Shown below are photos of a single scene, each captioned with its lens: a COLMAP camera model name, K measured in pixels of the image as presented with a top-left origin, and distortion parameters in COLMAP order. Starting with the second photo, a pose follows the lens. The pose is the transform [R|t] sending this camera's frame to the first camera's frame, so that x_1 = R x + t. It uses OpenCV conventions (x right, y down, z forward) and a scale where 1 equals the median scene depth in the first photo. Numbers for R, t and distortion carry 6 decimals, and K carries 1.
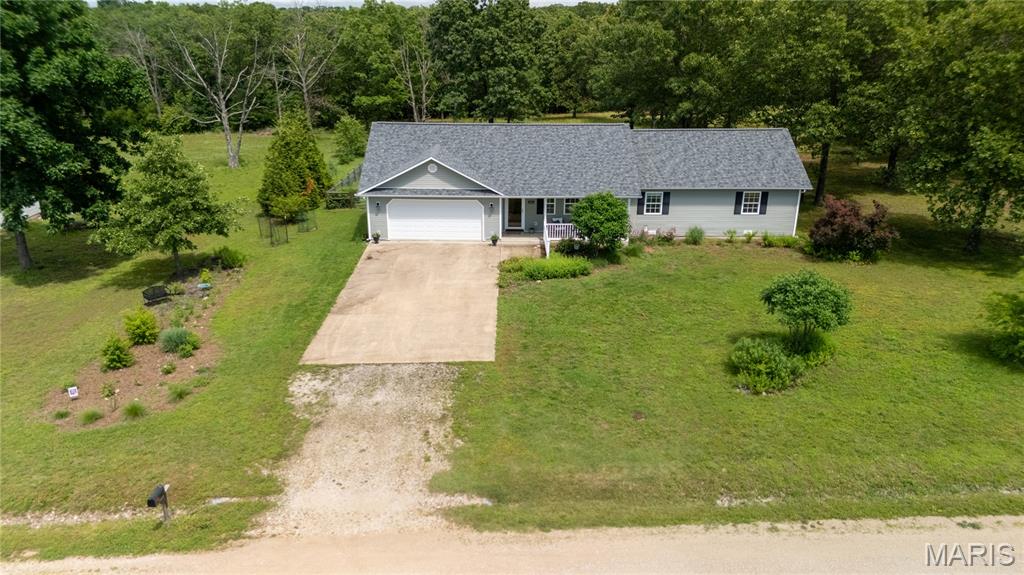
lens RADIAL K [[752.4, 0, 512.0], [0, 752.4, 287.5], [0, 0, 1]] dist [0.083193, -0.073781]
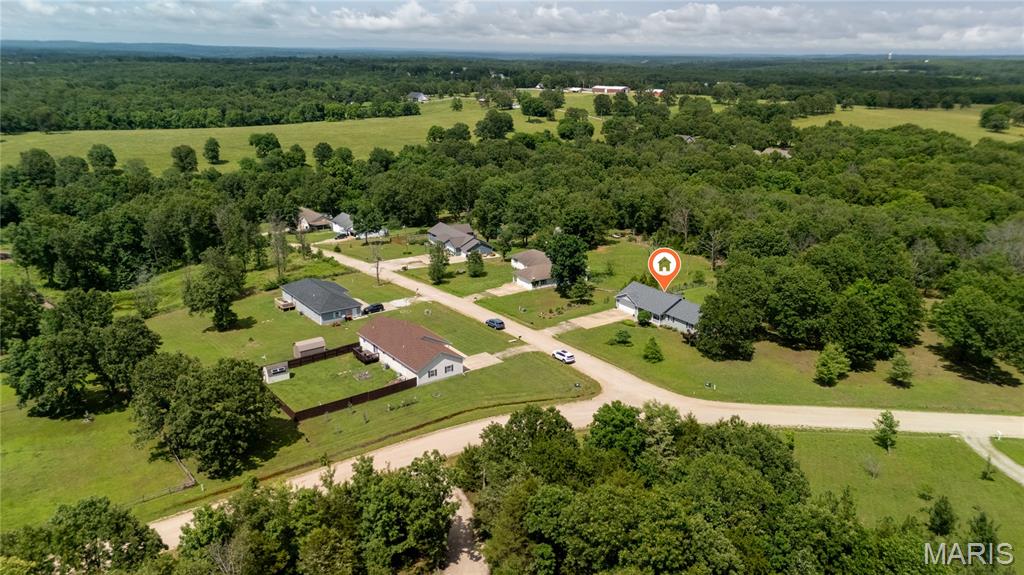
lens RADIAL K [[748.9, 0, 512.0], [0, 748.9, 287.5], [0, 0, 1]] dist [0.105842, -0.129091]
pose [[0.559462, 0.250874, -0.789977, 3.854278], [-0.291902, 0.951669, 0.095497, -0.552210], [0.775755, 0.177169, 0.605653, -2.831973]]
